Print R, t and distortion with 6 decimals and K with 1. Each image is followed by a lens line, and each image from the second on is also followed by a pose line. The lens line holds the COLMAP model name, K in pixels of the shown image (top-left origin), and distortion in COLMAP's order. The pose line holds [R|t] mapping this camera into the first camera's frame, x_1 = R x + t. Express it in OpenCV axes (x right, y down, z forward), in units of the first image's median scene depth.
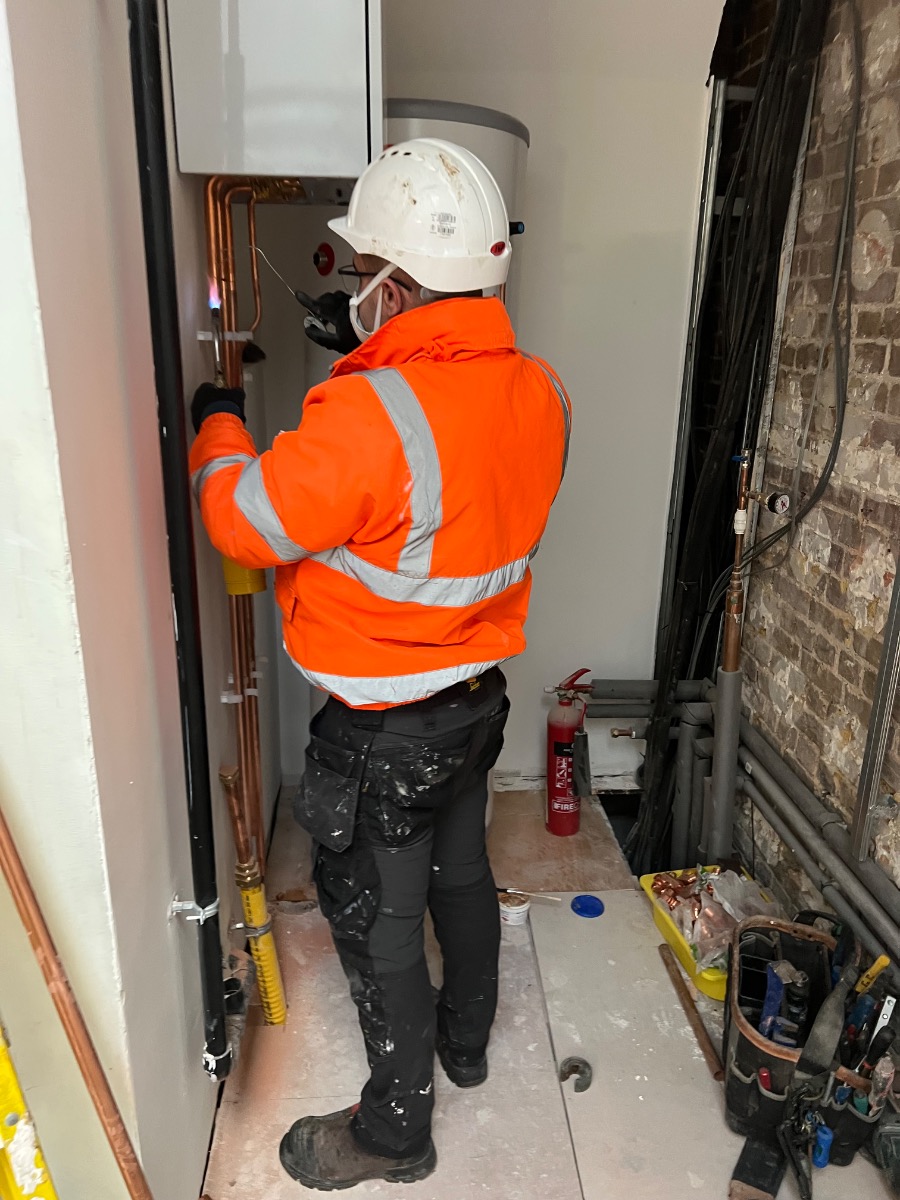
lens RADIAL K [[888.4, 0, 450.7], [0, 888.4, 608.5], [0, 0, 1]] dist [0.045941, -0.055503]
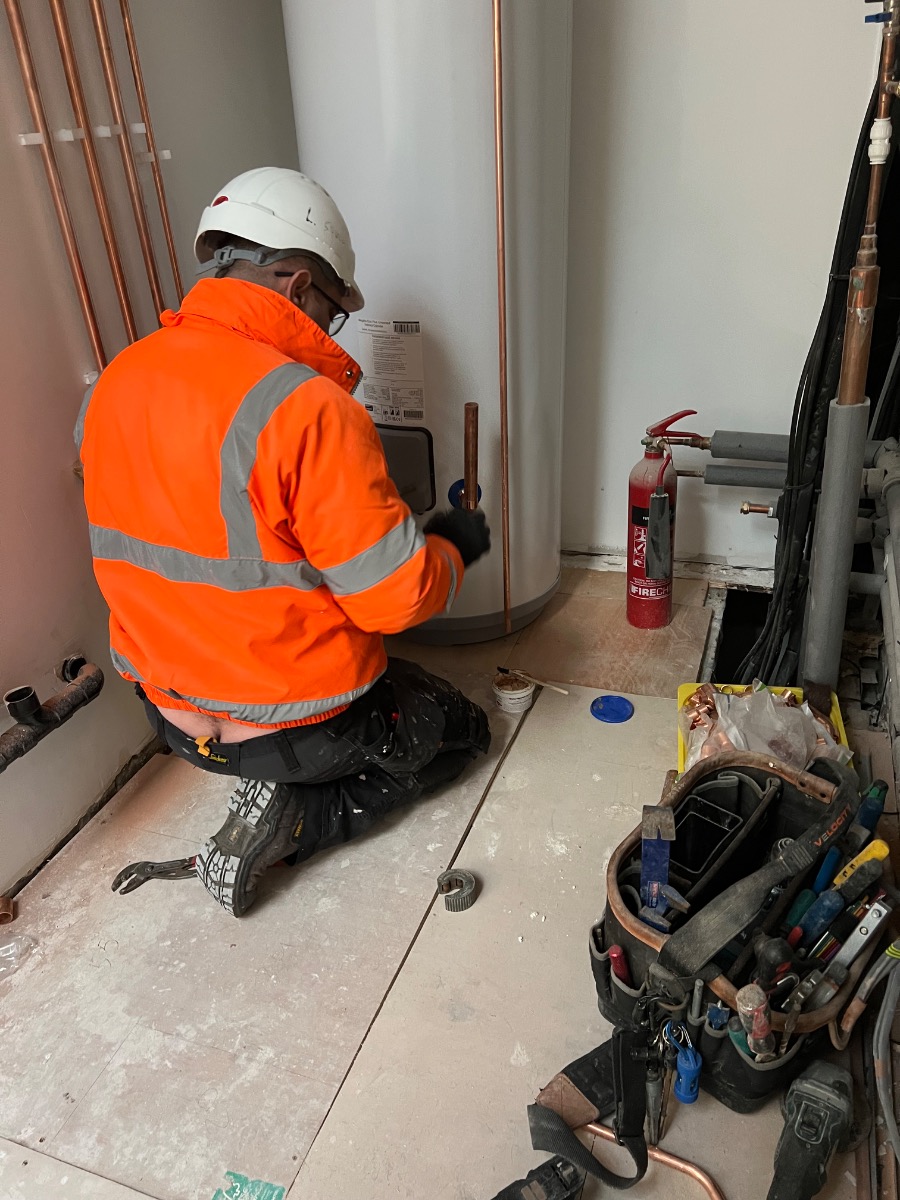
lens RADIAL K [[888.4, 0, 446.9], [0, 888.4, 608.2], [0, 0, 1]] dist [0.045941, -0.055503]
pose [[0.910402, 0.136546, -0.390543, 0.345023], [-0.049384, 0.973083, 0.225102, 0.087904], [0.410767, -0.185647, 0.892640, 0.291859]]
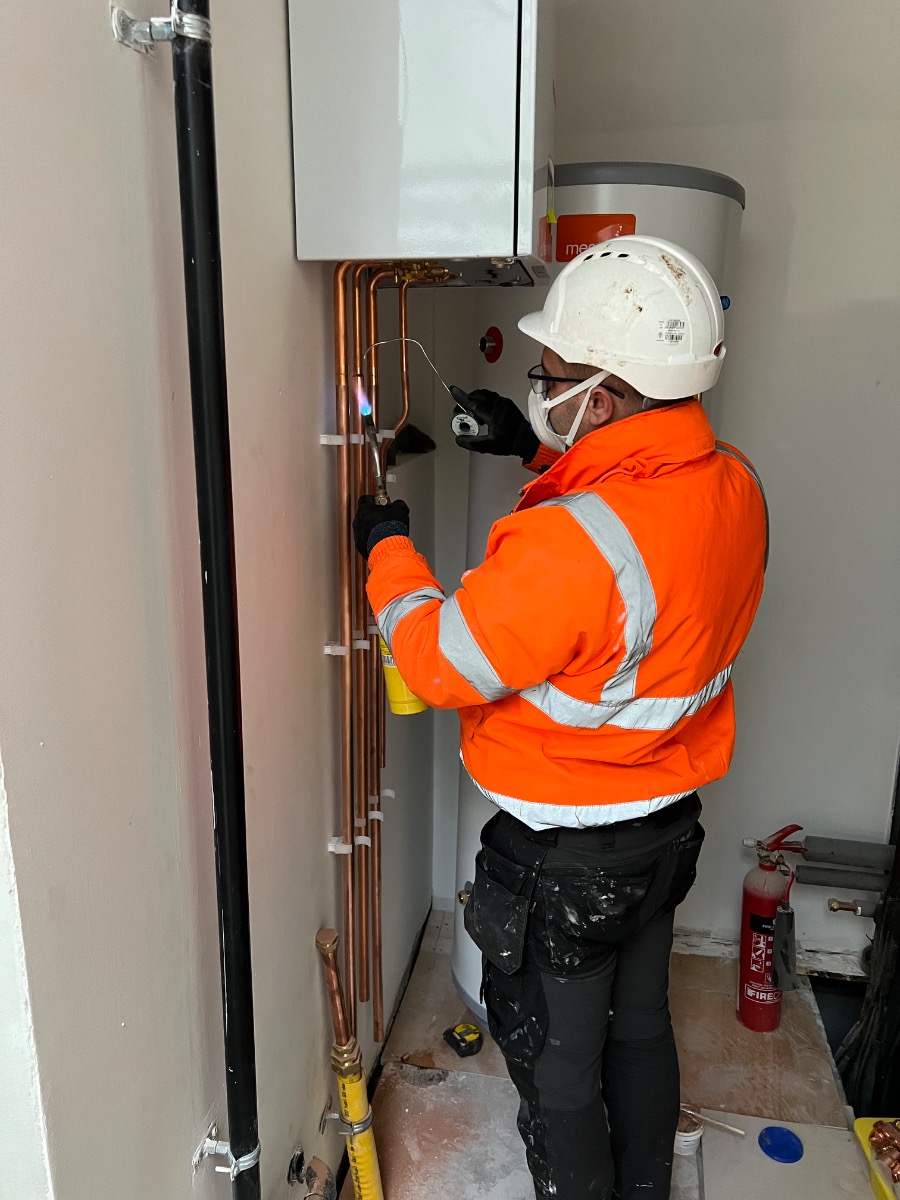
lens RADIAL K [[888.4, 0, 444.2], [0, 888.4, 599.5], [0, 0, 1]] dist [0.045941, -0.055503]
pose [[0.966068, 0.051234, -0.253156, 0.047700], [-0.070355, 0.995265, -0.067058, -0.073007], [0.248522, 0.082594, 0.965099, 0.148223]]
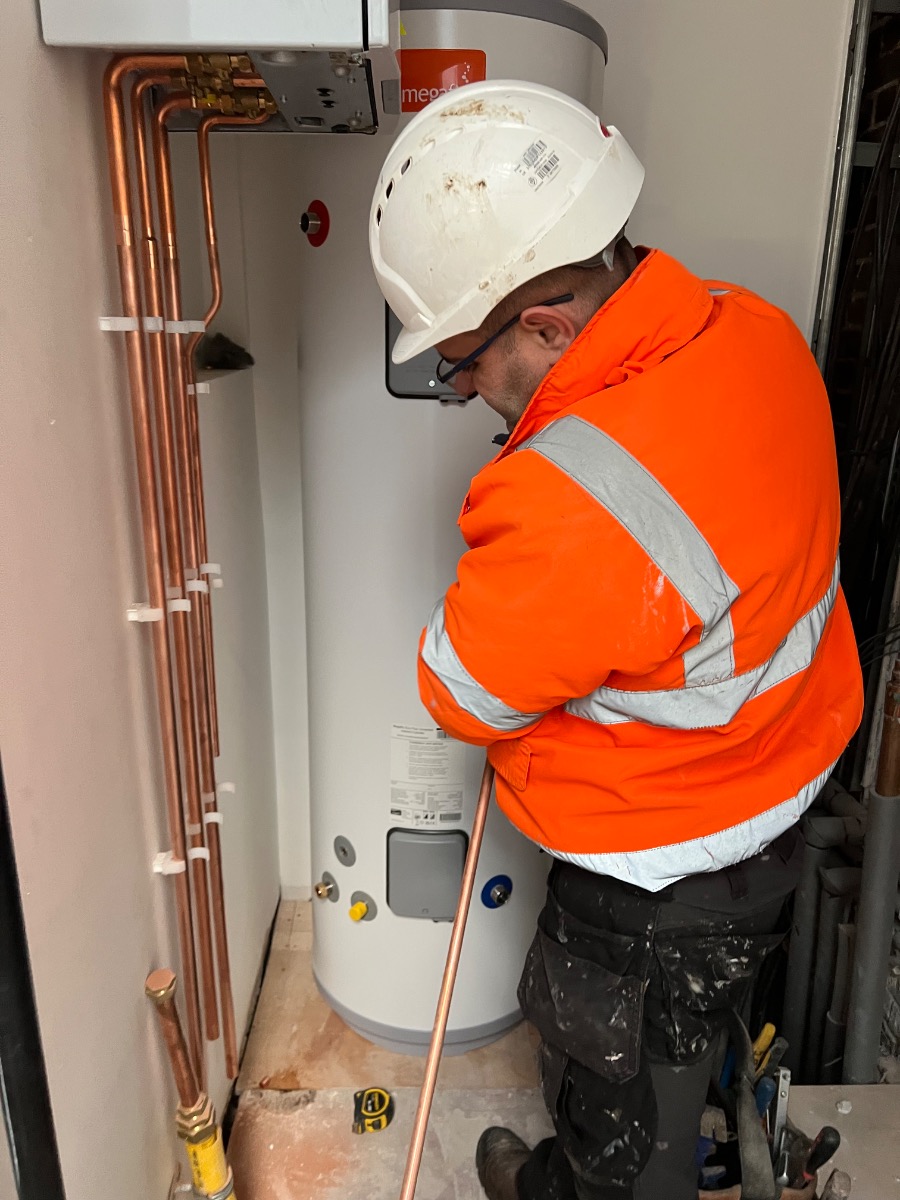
lens RADIAL K [[888.4, 0, 443.1], [0, 888.4, 610.4], [0, 0, 1]] dist [0.045941, -0.055503]
pose [[0.998532, 0.004357, -0.053981, -0.004085], [-0.005027, 0.999912, -0.012289, -0.070847], [0.053922, 0.012542, 0.998466, 0.285139]]
